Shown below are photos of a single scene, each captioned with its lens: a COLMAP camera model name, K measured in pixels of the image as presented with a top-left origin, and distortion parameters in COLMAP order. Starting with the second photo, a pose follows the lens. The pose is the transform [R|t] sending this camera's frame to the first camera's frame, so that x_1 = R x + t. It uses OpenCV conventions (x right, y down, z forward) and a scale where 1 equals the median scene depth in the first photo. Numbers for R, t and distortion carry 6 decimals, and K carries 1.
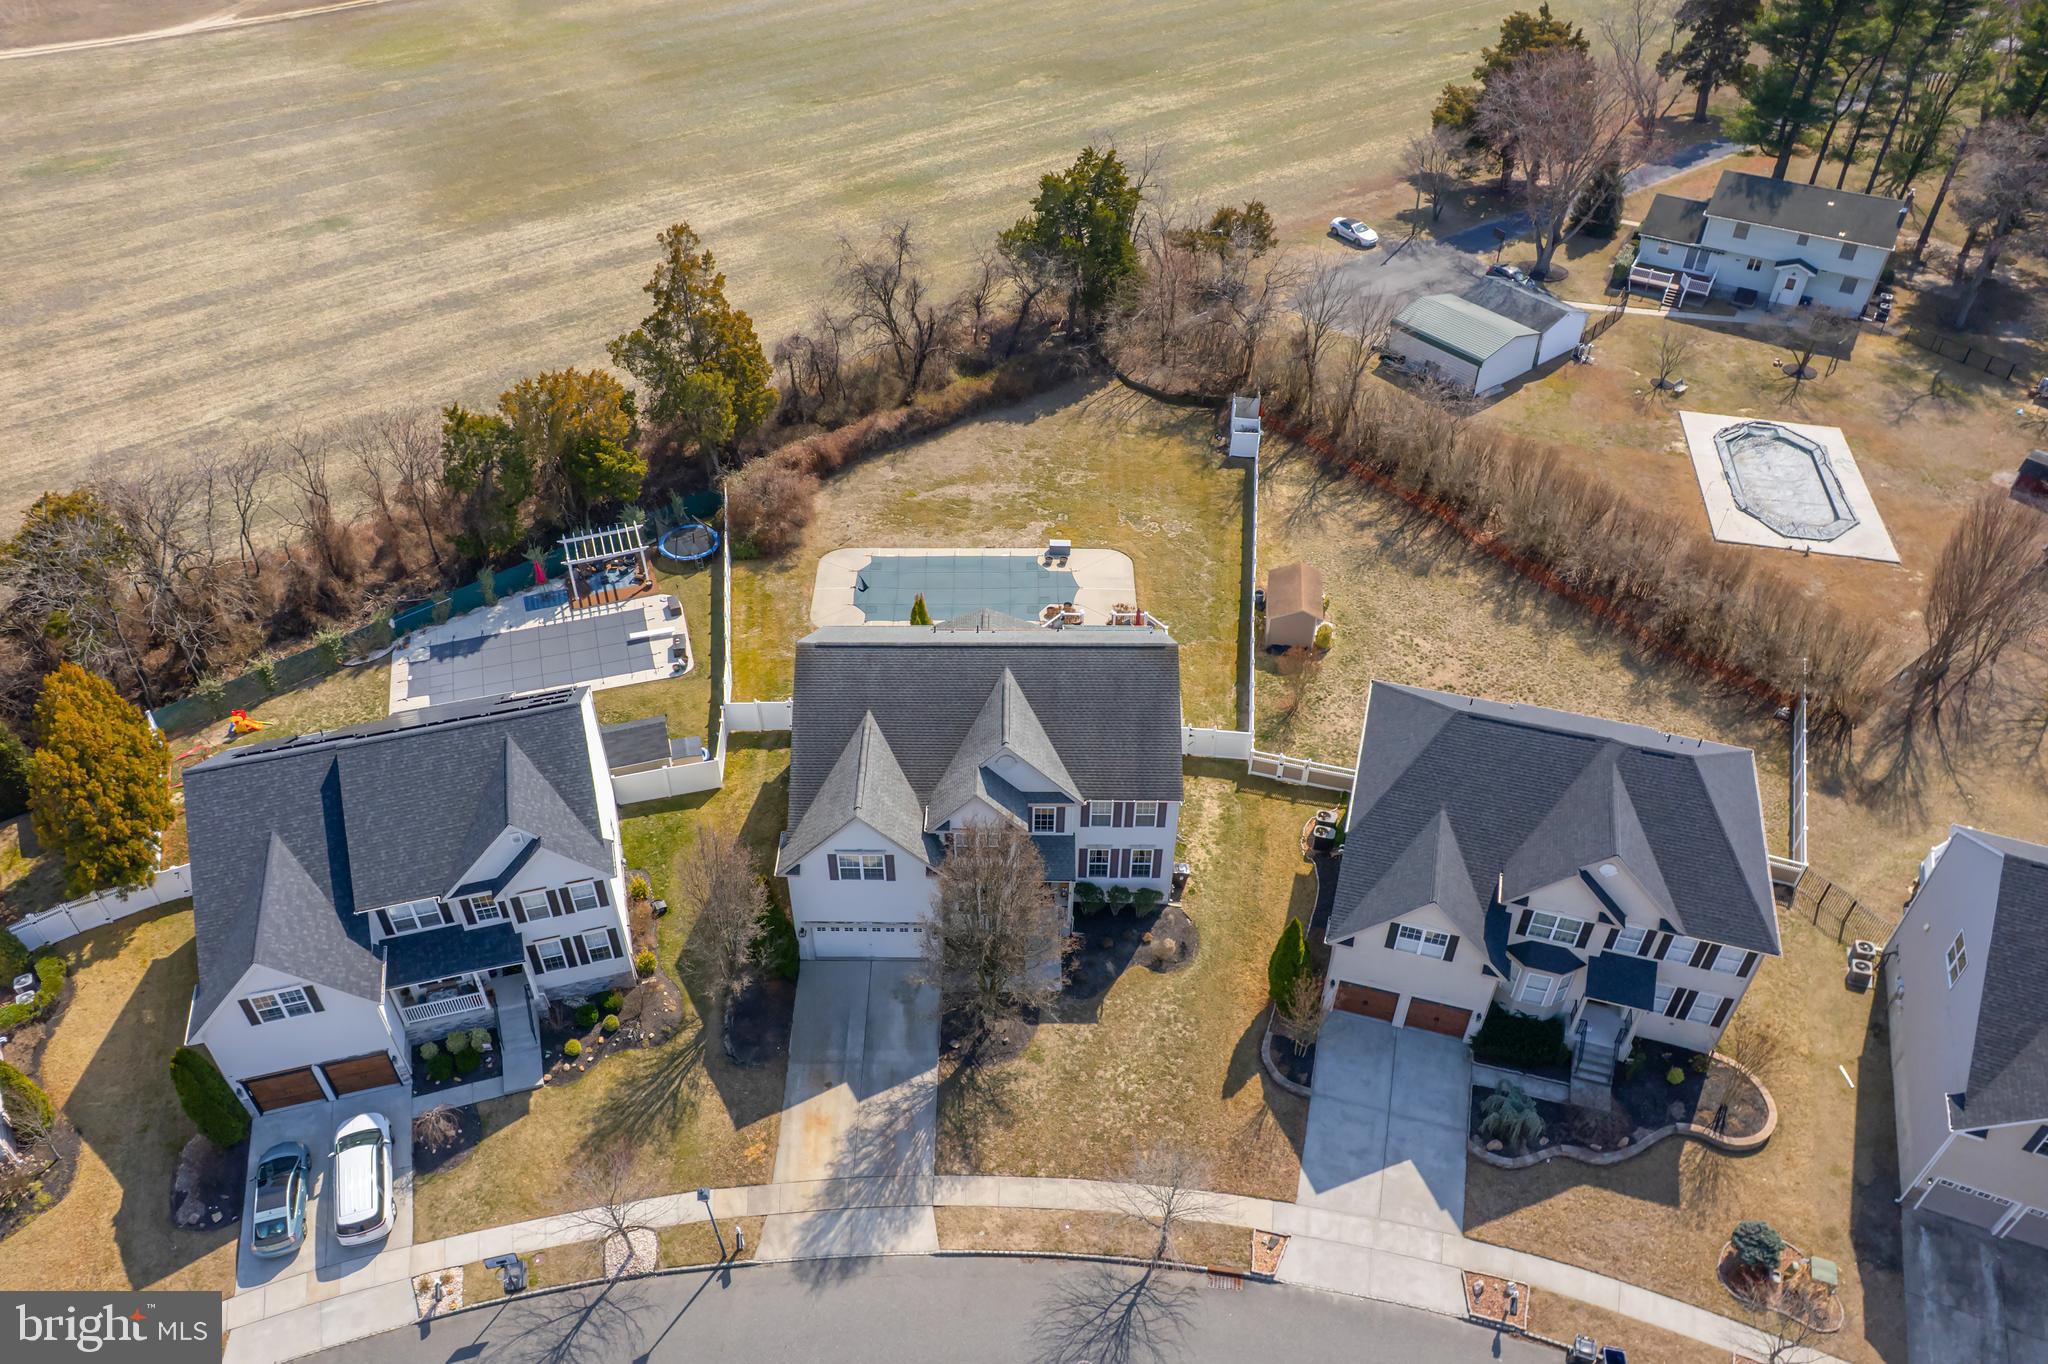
lens RADIAL K [[1307.6, 0, 980.4], [0, 1307.6, 683.2], [0, 0, 1]] dist [-0.079227, 0.051489]
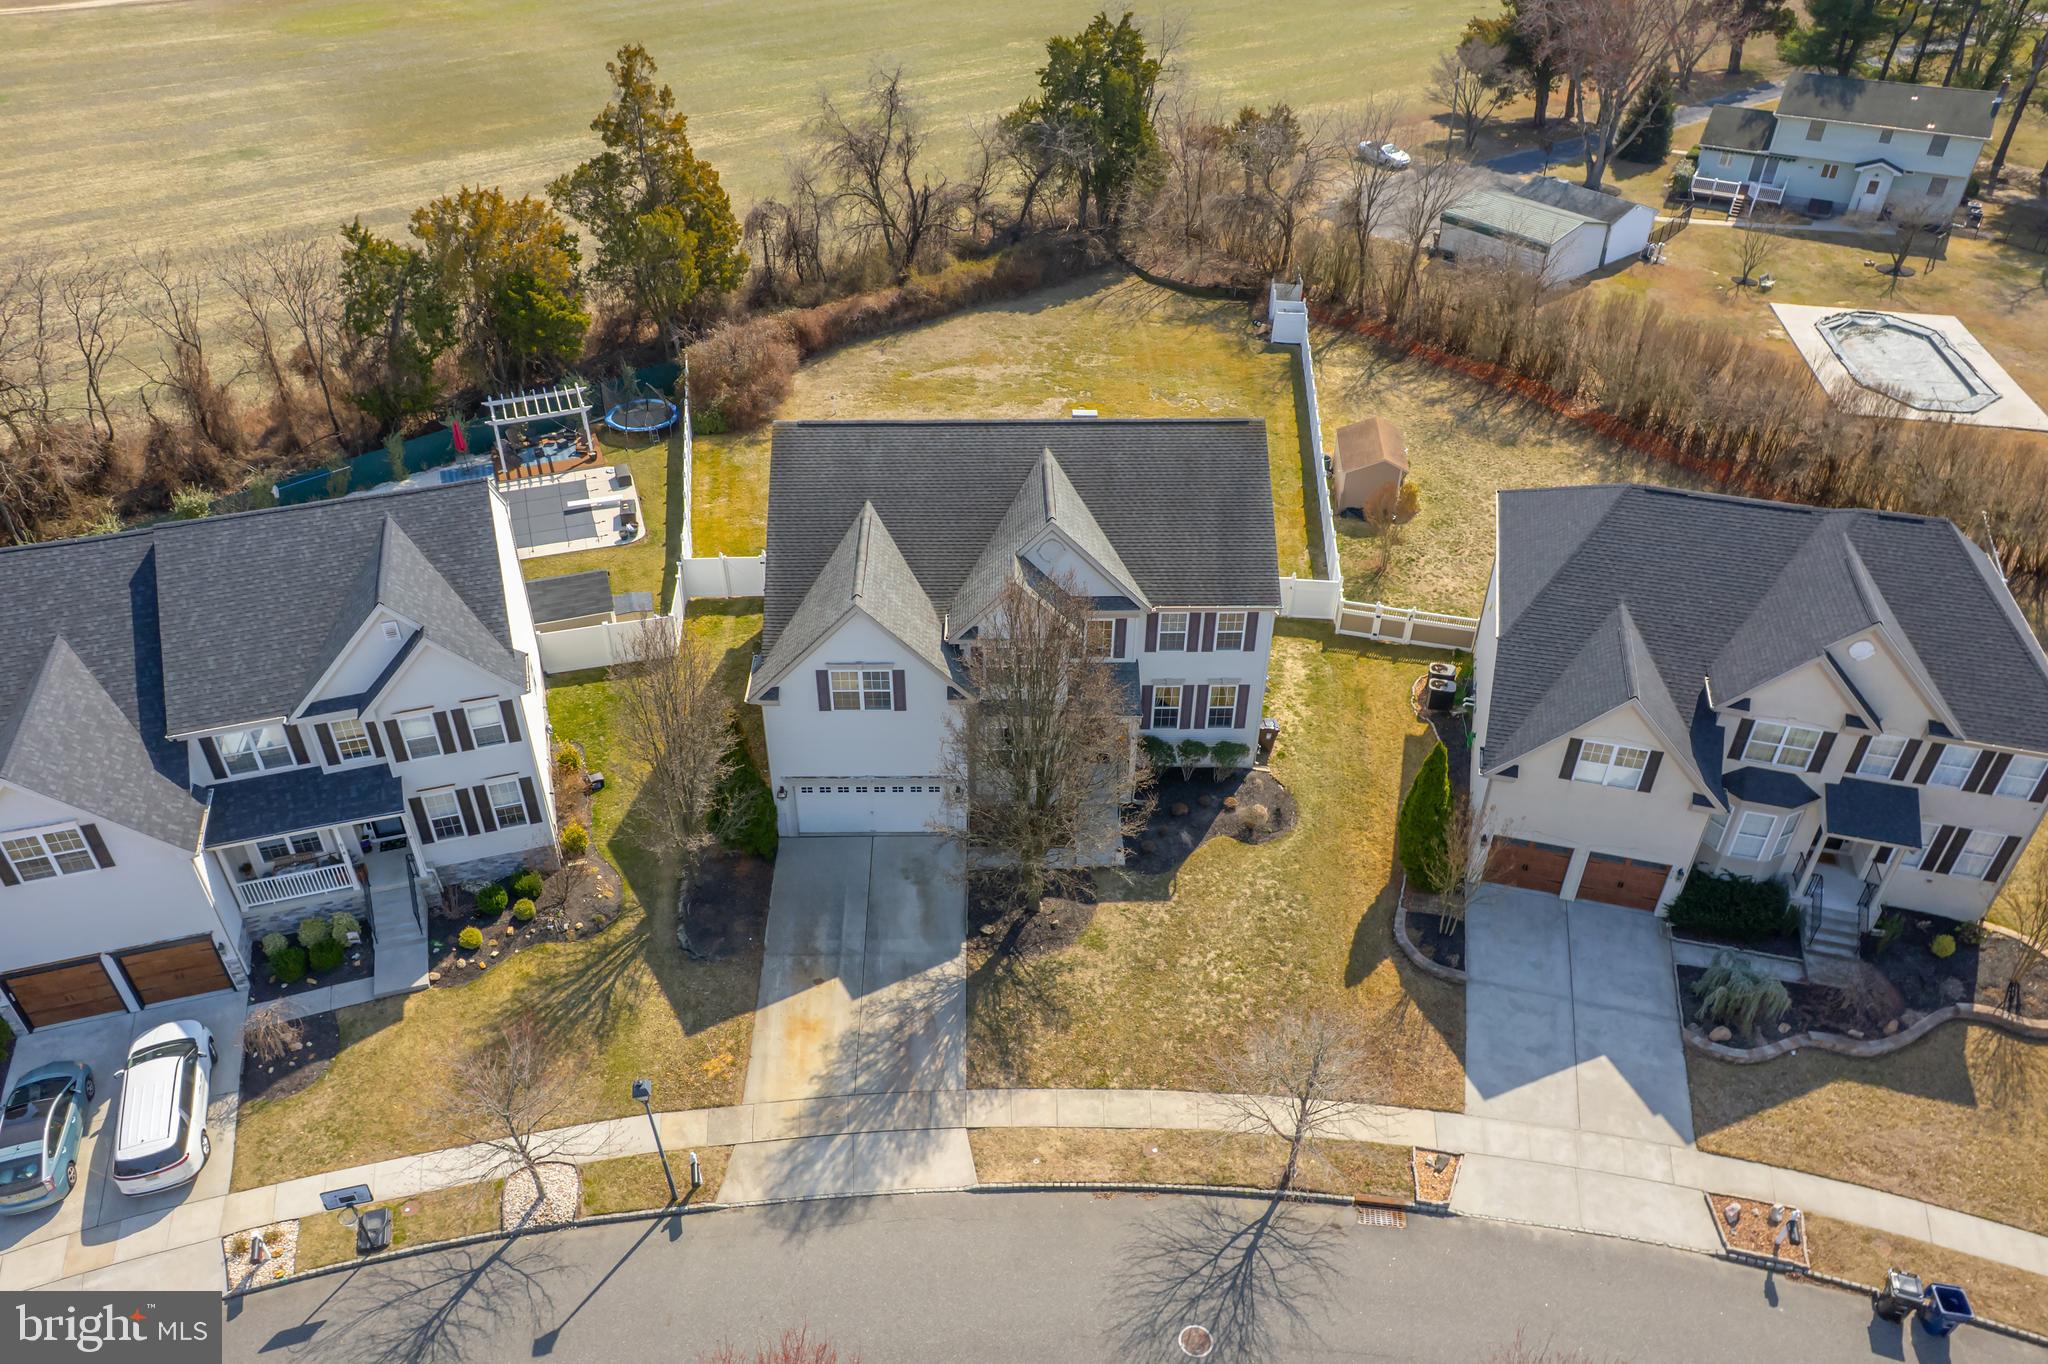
lens RADIAL K [[1363.8, 0, 1000.5], [0, 1363.8, 681.9], [0, 0, 1]] dist [-0.091247, 0.073039]
pose [[0.999487, -0.009097, 0.030723, -0.034556], [0.010593, 0.998747, -0.048913, 0.173658], [-0.030239, 0.049213, 0.998330, 0.213042]]
